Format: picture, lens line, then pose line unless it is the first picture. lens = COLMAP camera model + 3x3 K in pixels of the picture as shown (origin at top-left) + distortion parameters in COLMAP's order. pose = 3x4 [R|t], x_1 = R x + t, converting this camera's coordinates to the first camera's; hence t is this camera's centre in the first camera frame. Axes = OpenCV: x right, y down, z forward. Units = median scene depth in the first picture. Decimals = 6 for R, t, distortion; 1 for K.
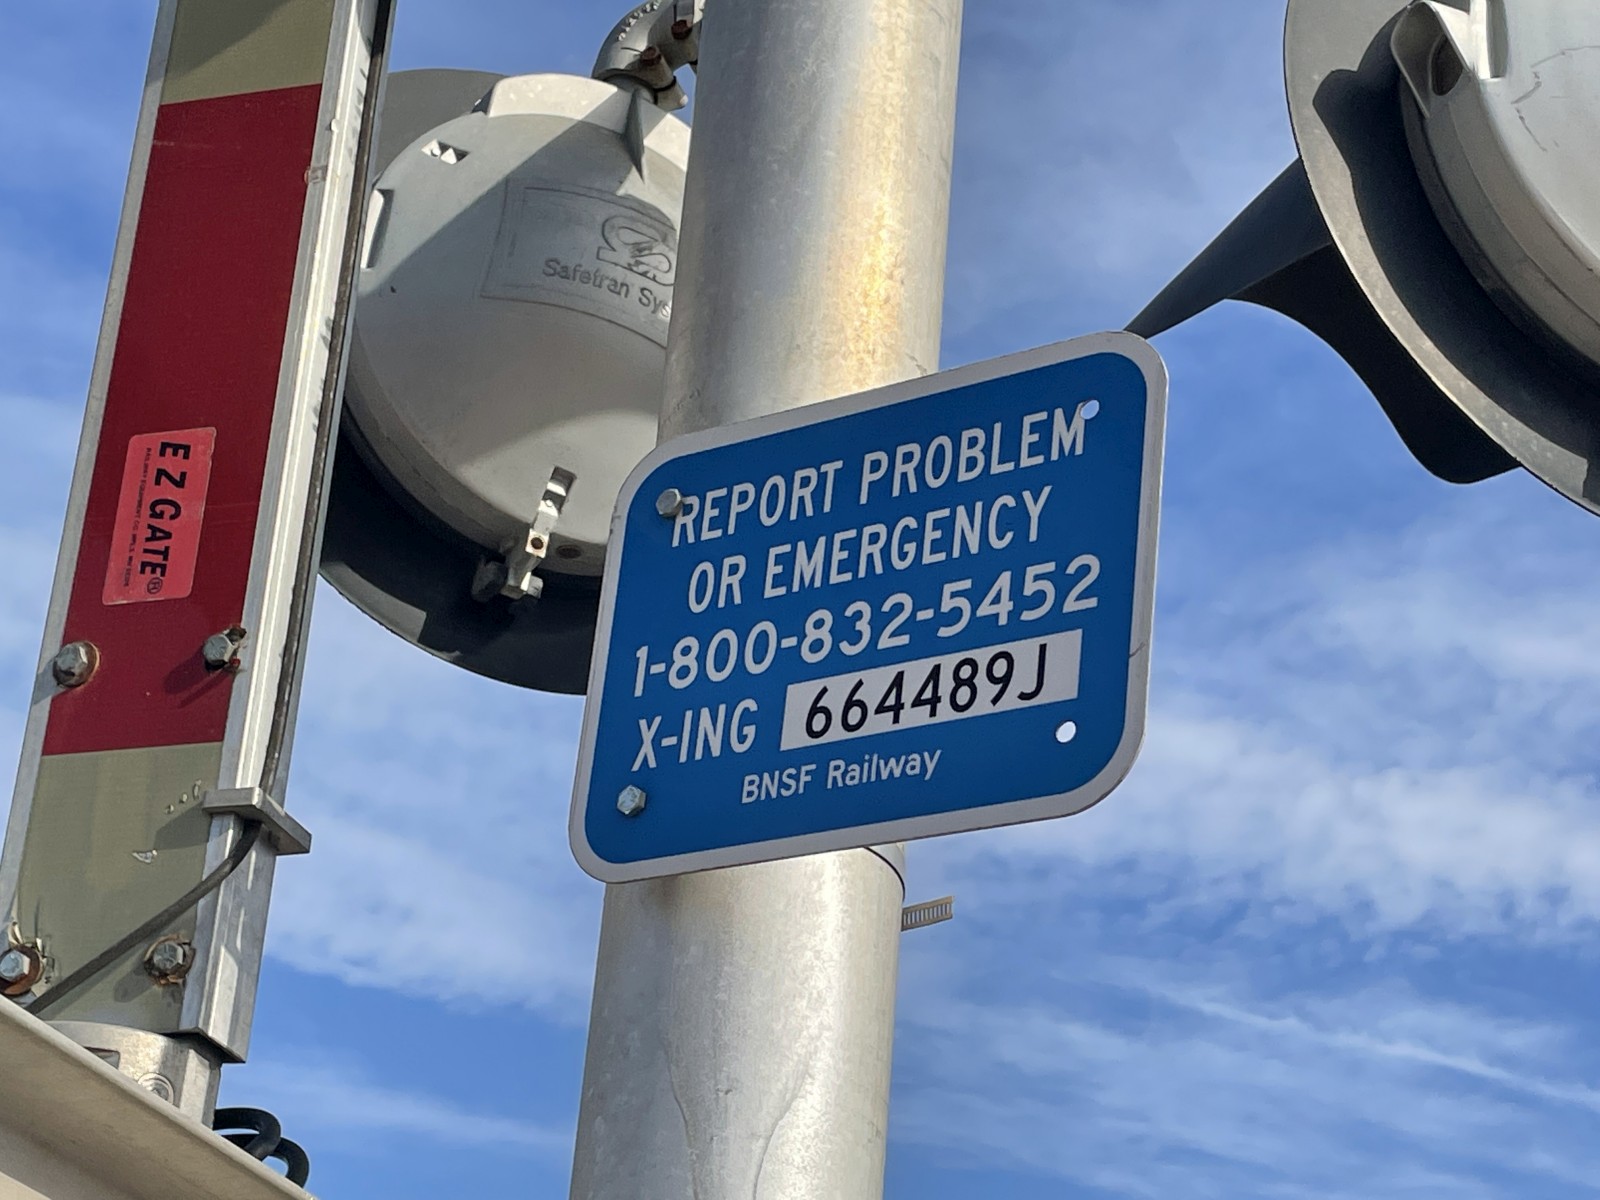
lens RADIAL K [[3000.6, 0, 828.1], [0, 3000.6, 602.6], [0, 0, 1]] dist [0.115361, 0.000000]
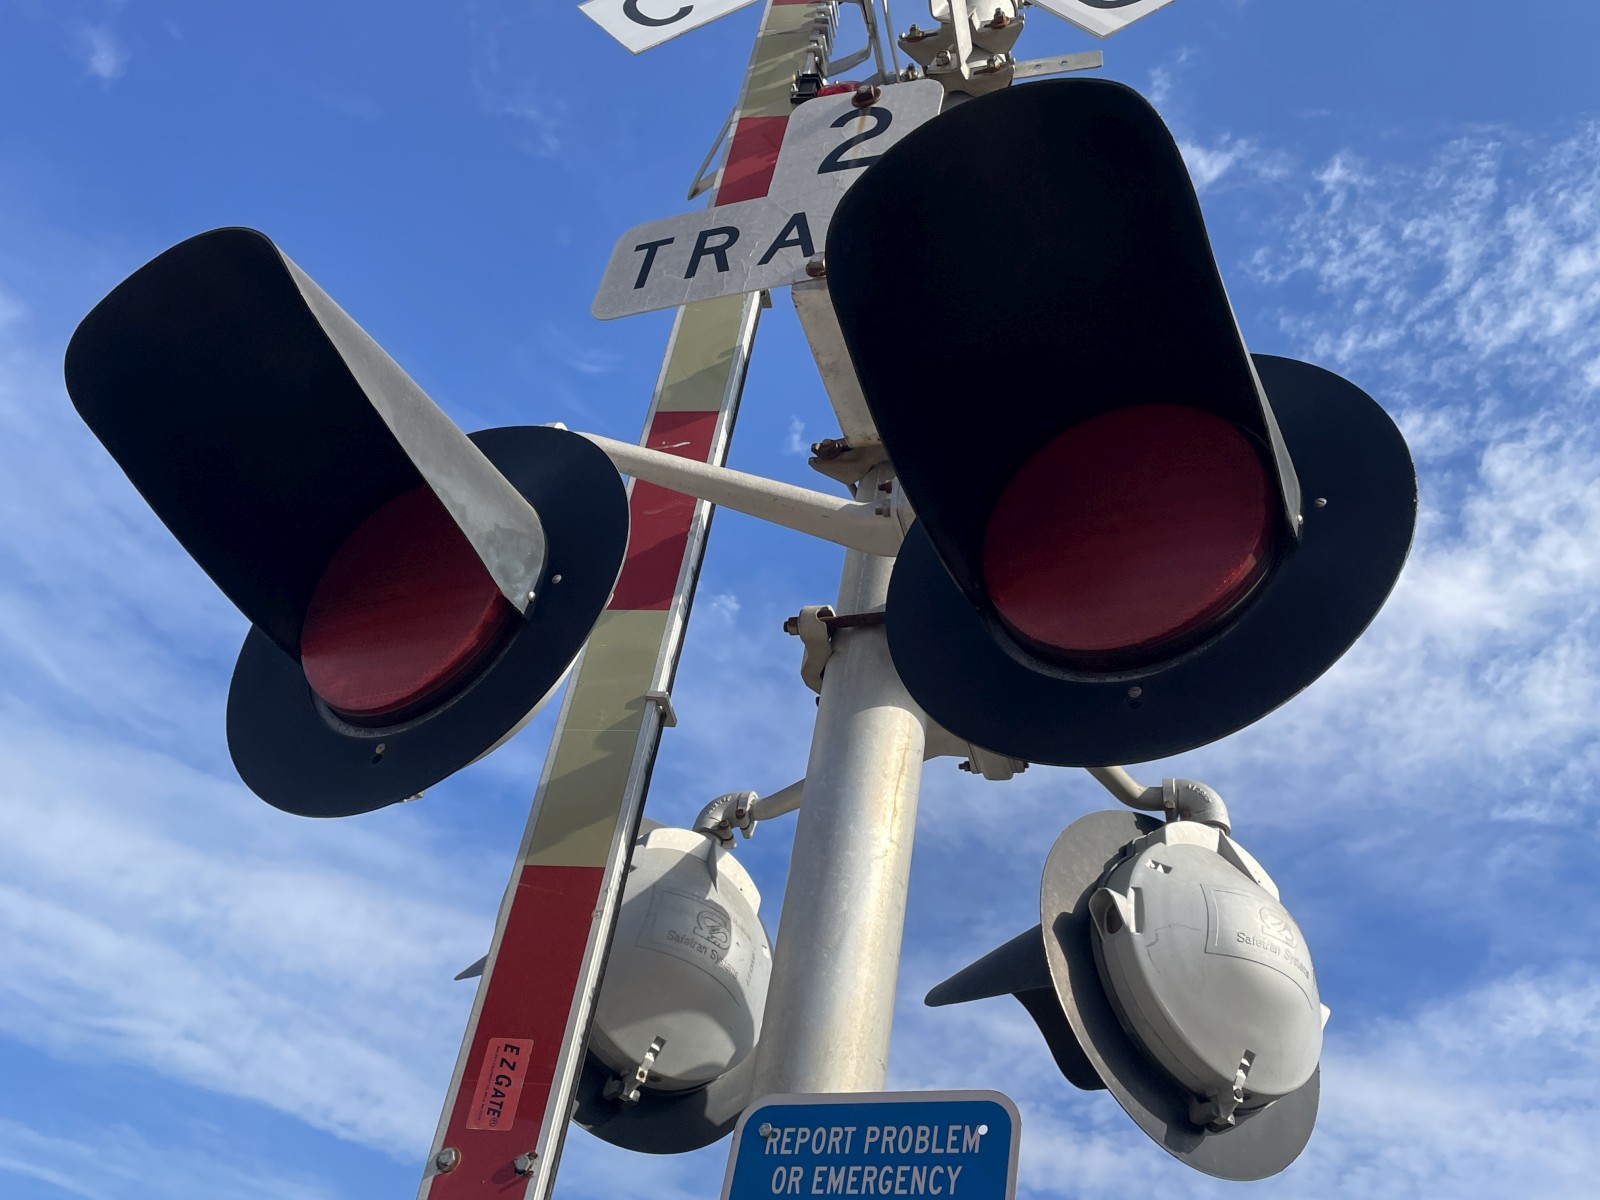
lens RADIAL K [[1562.1, 0, 824.9], [0, 1562.1, 564.2], [0, 0, 1]] dist [0.033755, 0.000000]
pose [[0.984758, 0.155315, 0.078293, -0.129876], [-0.131341, 0.959120, -0.250677, -0.116475], [-0.114026, 0.236573, 0.964900, -0.119568]]
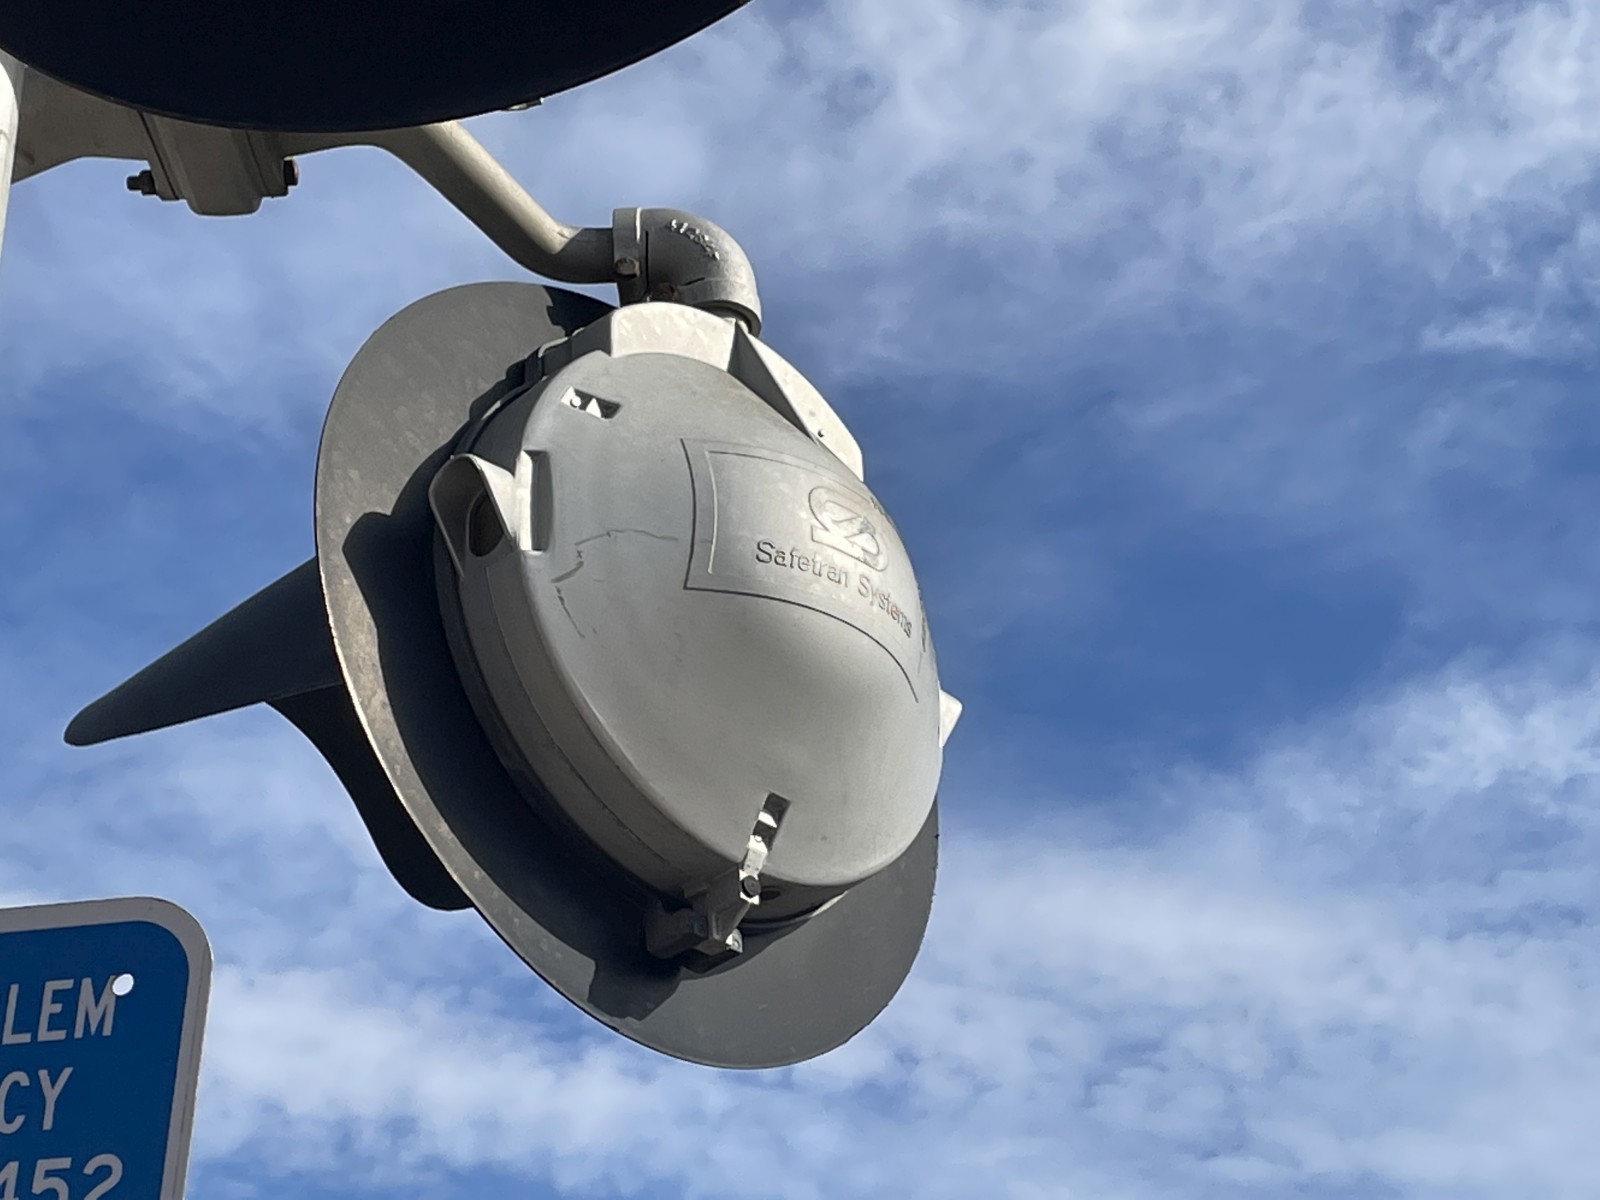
lens RADIAL K [[3612.8, 0, 839.6], [0, 3612.8, 567.2], [0, 0, 1]] dist [0.093574, 0.000000]
pose [[0.936424, 0.102230, 0.335647, -0.070187], [-0.084623, 0.994177, -0.066714, -0.101708], [-0.340513, 0.034069, 0.939623, -0.093494]]
